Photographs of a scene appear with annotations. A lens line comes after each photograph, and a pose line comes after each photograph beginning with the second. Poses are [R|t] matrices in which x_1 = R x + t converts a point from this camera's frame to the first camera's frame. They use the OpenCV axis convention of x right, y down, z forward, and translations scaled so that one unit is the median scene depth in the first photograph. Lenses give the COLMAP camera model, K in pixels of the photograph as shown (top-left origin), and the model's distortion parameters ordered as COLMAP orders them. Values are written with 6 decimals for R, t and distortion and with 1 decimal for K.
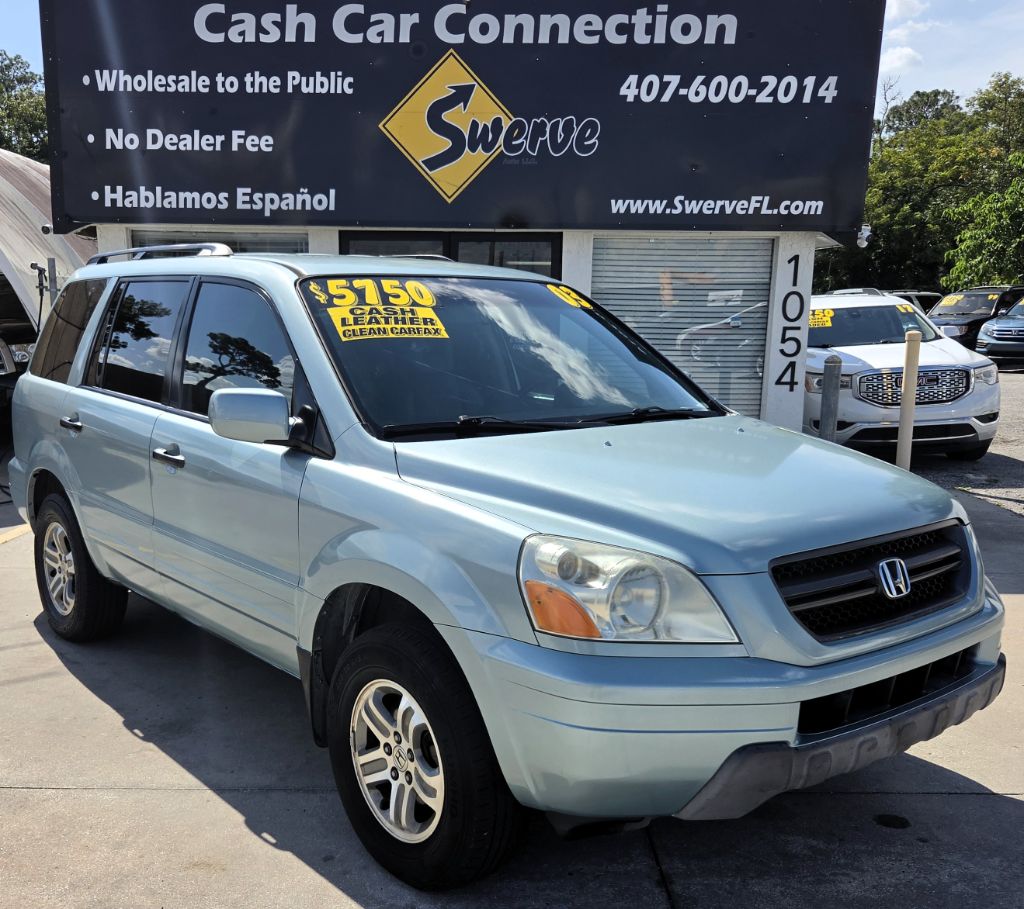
lens RADIAL K [[1057.8, 0, 449.0], [0, 1057.8, 517.0], [0, 0, 1]] dist [0.083045, -0.115713]
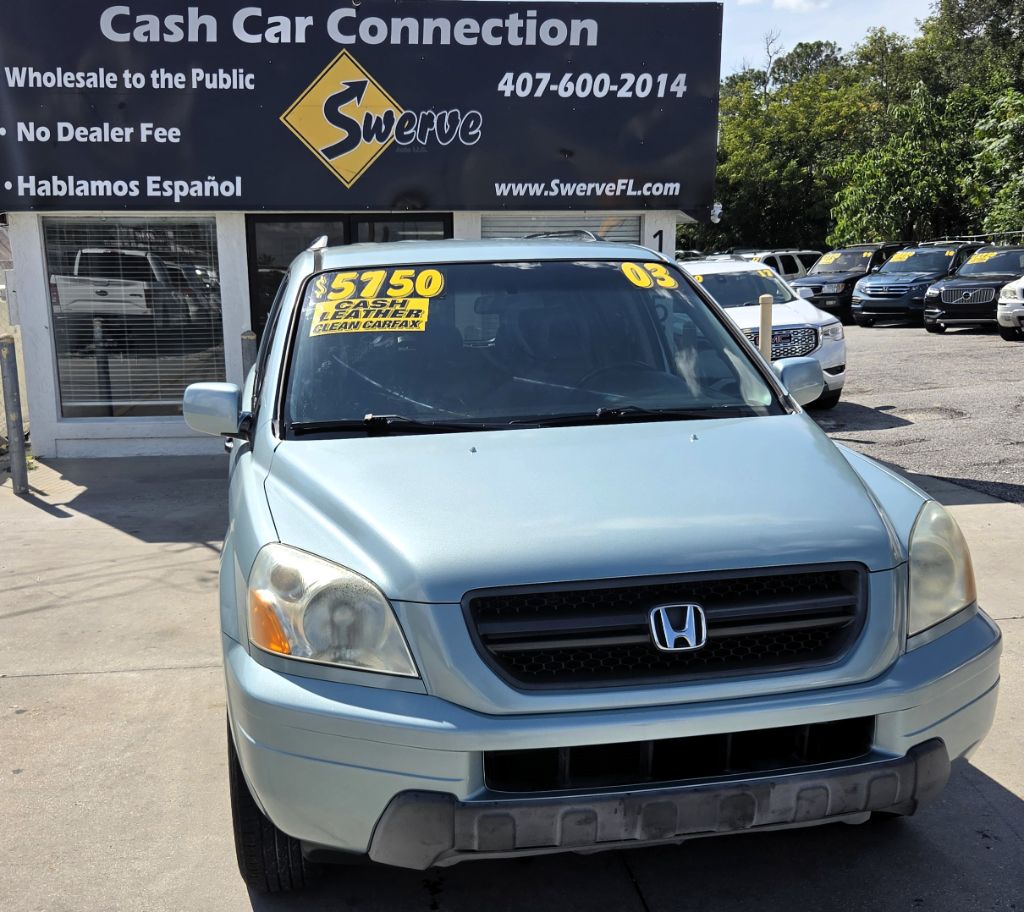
lens RADIAL K [[1164.4, 0, 478.6], [0, 1164.4, 493.0], [0, 0, 1]] dist [0.077924, -0.104435]
pose [[0.991629, -0.045564, 0.120812, -0.026808], [0.046290, 0.998923, -0.003202, 0.026885], [-0.120536, 0.008768, 0.992670, -0.204160]]
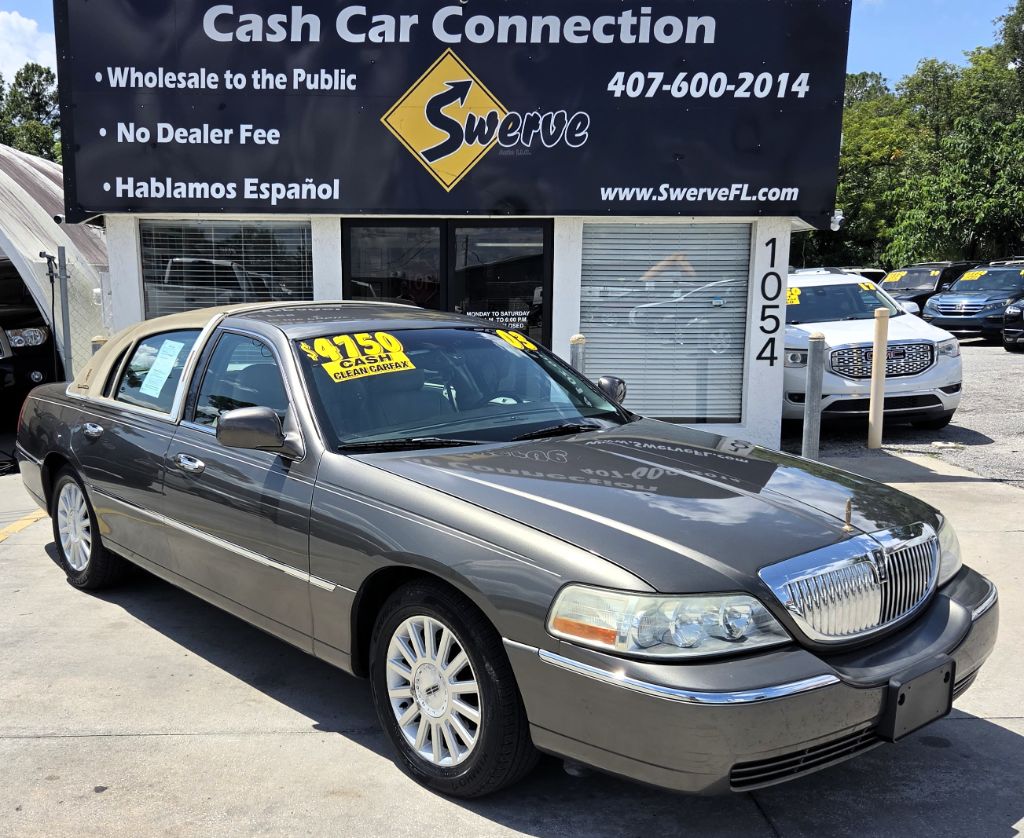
lens RADIAL K [[1075.0, 0, 435.2], [0, 1075.0, 458.9], [0, 0, 1]] dist [0.076908, -0.088617]
pose [[0.998906, -0.016189, 0.043862, -0.063933], [0.017754, 0.999211, -0.035532, 0.006566], [-0.043252, 0.036272, 0.998406, -0.055306]]
